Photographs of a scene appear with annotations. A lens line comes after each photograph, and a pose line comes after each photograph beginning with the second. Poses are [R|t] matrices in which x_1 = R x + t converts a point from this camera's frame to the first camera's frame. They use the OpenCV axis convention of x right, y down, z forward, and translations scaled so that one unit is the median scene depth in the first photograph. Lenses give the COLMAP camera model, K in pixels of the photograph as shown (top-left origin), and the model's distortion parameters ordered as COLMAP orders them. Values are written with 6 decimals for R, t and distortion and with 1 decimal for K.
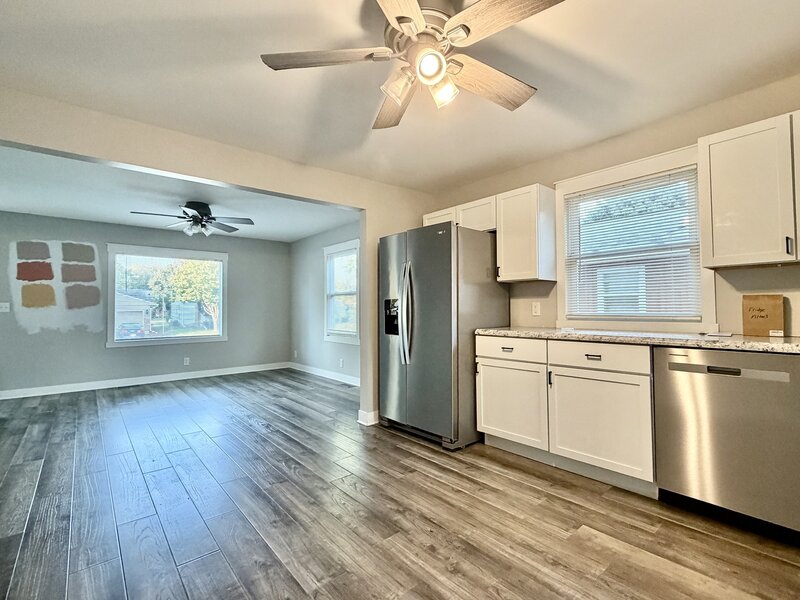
lens RADIAL K [[376.5, 0, 400.0], [0, 376.5, 300.0], [0, 0, 1]] dist [-0.000283, 0.000109]
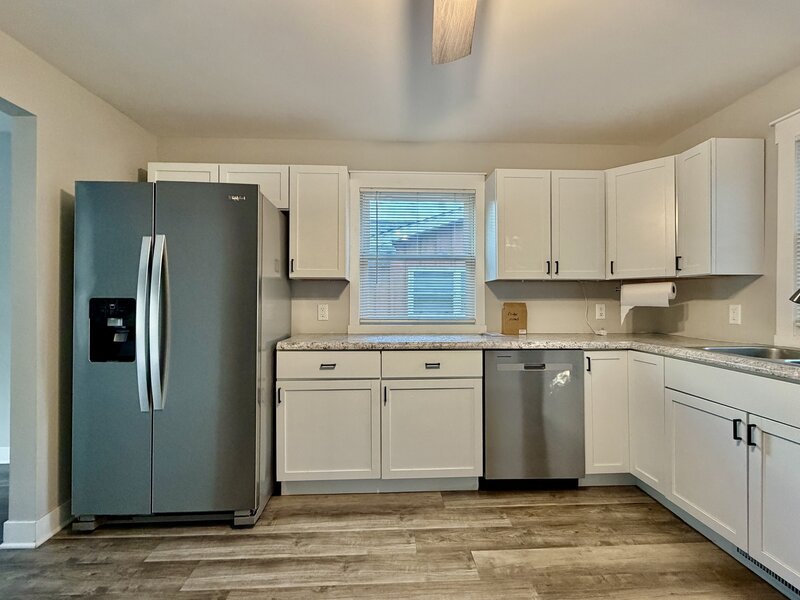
lens RADIAL K [[376.5, 0, 400.0], [0, 376.5, 300.0], [0, 0, 1]] dist [-0.000283, 0.000109]
pose [[0.610378, 0.012138, 0.792017, -0.271638], [-0.025037, 0.999679, 0.003975, -0.015513], [-0.791715, -0.022256, 0.610486, 0.439943]]
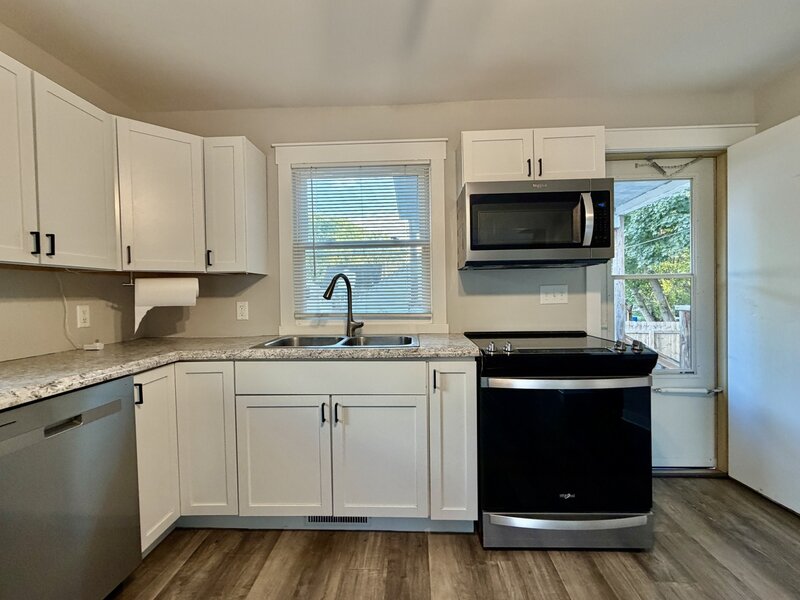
lens RADIAL K [[376.5, 0, 400.0], [0, 376.5, 300.0], [0, 0, 1]] dist [-0.000283, 0.000109]
pose [[-0.736088, 0.008488, 0.676833, -0.015554], [0.006188, 0.999964, -0.005810, -0.016651], [-0.676858, -0.000089, -0.736114, 0.788031]]
